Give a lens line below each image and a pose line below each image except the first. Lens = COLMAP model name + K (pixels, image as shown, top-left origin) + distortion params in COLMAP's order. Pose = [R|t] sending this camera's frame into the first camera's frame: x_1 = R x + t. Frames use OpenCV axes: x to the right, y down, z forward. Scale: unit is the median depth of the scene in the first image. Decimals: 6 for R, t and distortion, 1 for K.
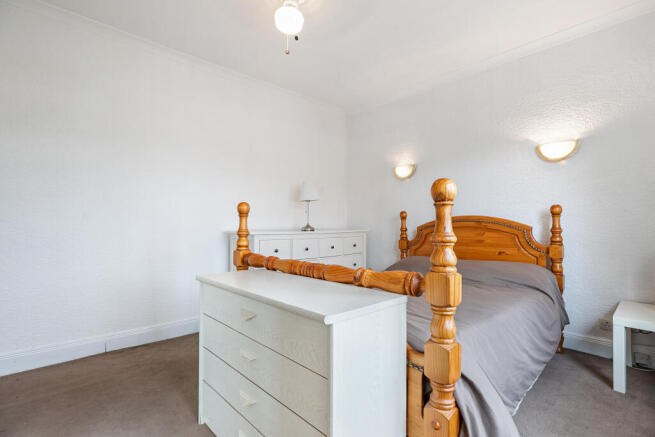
lens RADIAL K [[303.4, 0, 327.5], [0, 303.4, 218.5], [0, 0, 1]] dist [-0.015901, -0.000420]
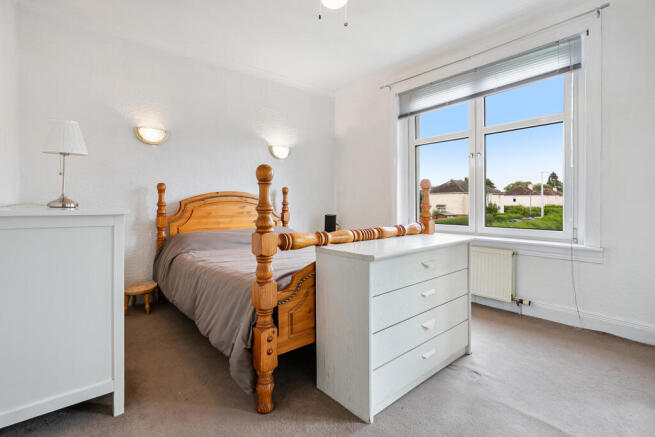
lens RADIAL K [[303.4, 0, 327.5], [0, 303.4, 218.5], [0, 0, 1]] dist [-0.015901, -0.000420]
pose [[0.070474, -0.050766, 0.996221, -0.704767], [-0.021806, 0.998387, 0.052419, 0.026016], [-0.997275, -0.025418, 0.069253, 0.565071]]
